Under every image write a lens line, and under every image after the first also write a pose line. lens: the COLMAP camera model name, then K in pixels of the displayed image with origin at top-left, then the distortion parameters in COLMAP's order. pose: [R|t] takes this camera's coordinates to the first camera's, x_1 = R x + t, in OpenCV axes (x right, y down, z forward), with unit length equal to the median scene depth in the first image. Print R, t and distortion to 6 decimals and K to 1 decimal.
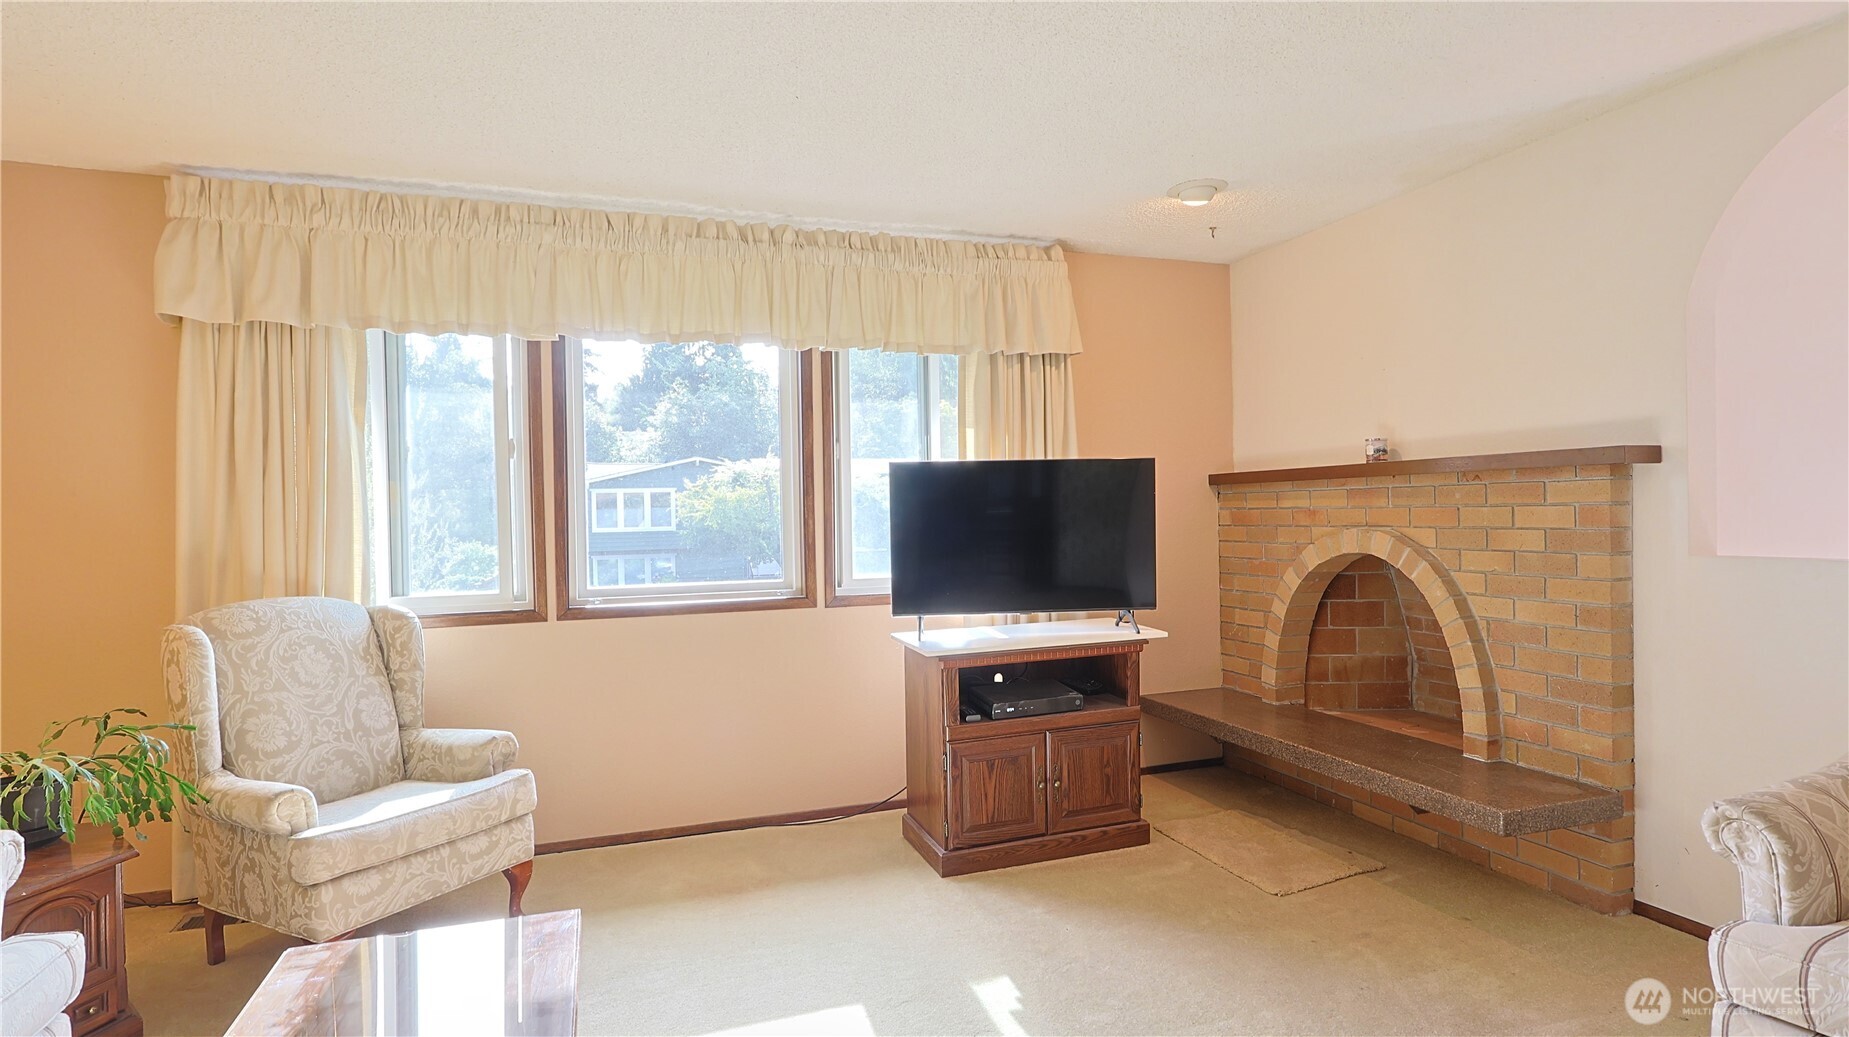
lens RADIAL K [[960.3, 0, 928.1], [0, 960.3, 524.2], [0, 0, 1]] dist [-0.000307, 0.003624]
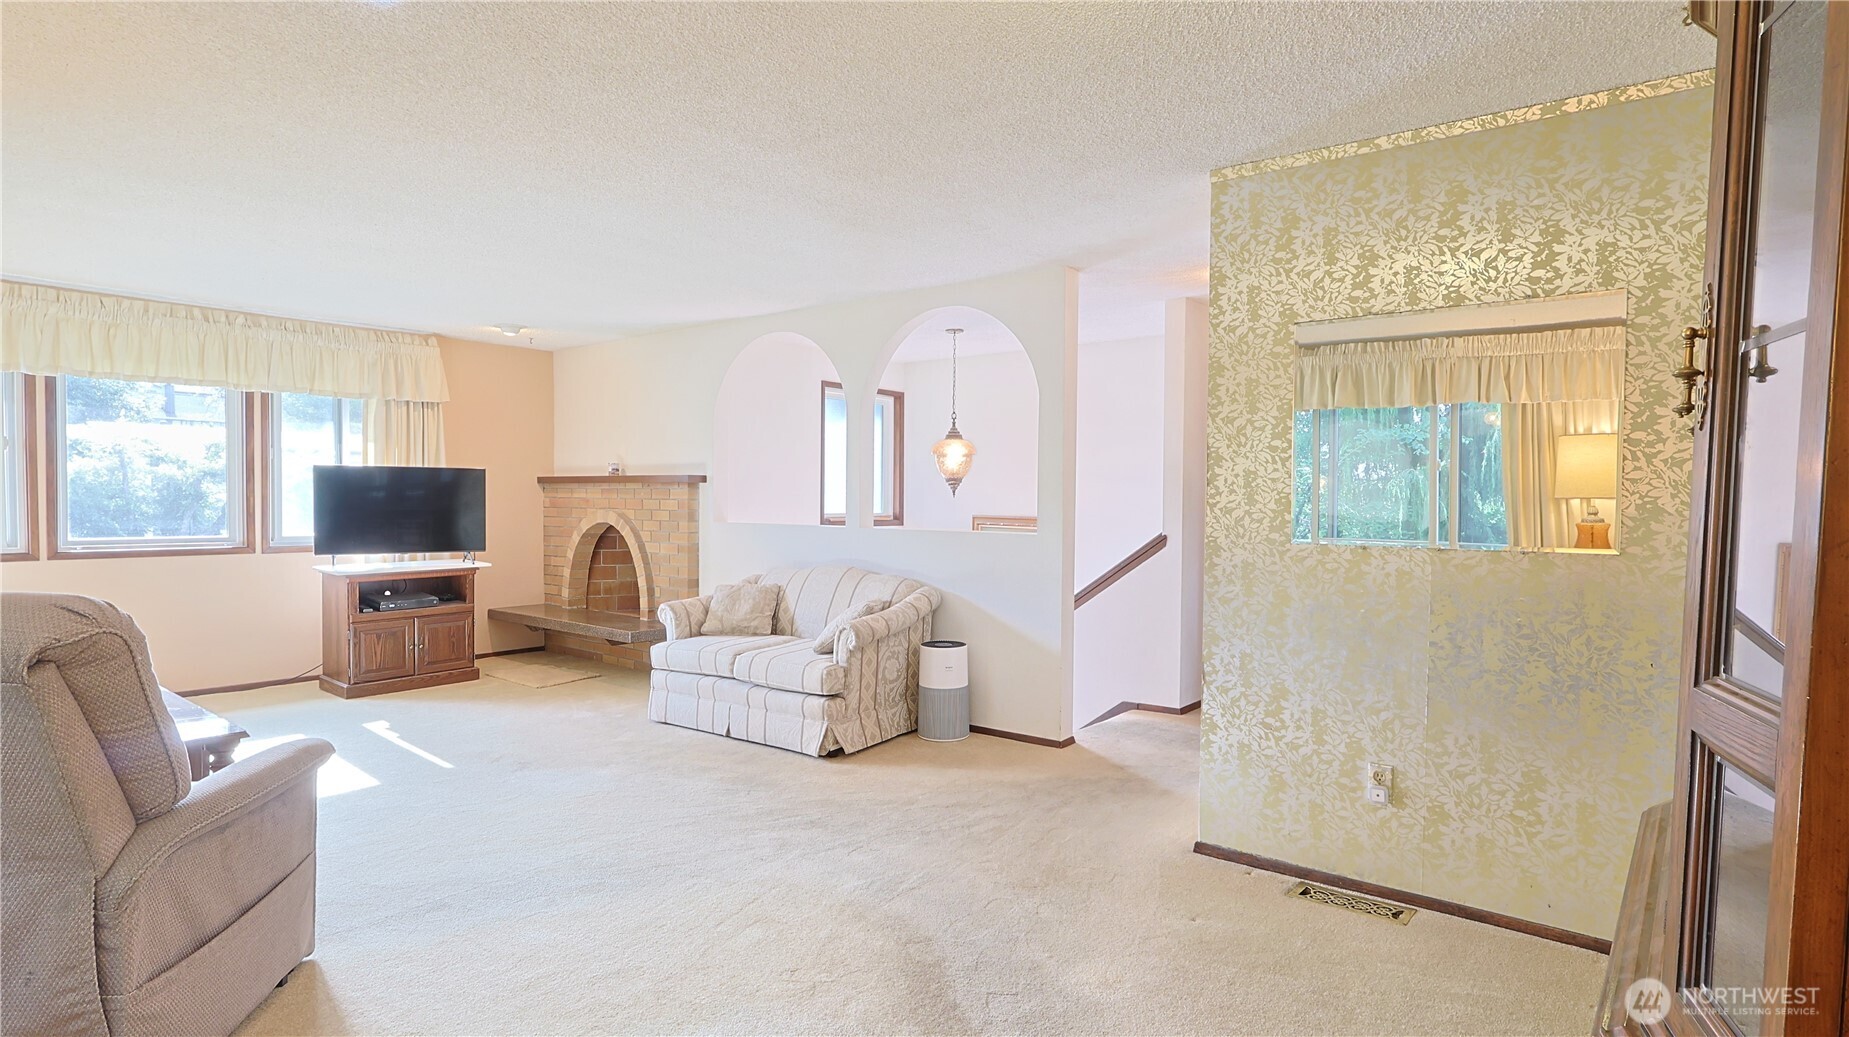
lens RADIAL K [[960.3, 0, 928.1], [0, 960.3, 524.2], [0, 0, 1]] dist [-0.000307, 0.003624]
pose [[0.852253, 0.012303, 0.522986, -0.001334], [-0.018754, 0.999799, 0.007041, 0.007884], [-0.522794, -0.015809, 0.852312, -0.967741]]
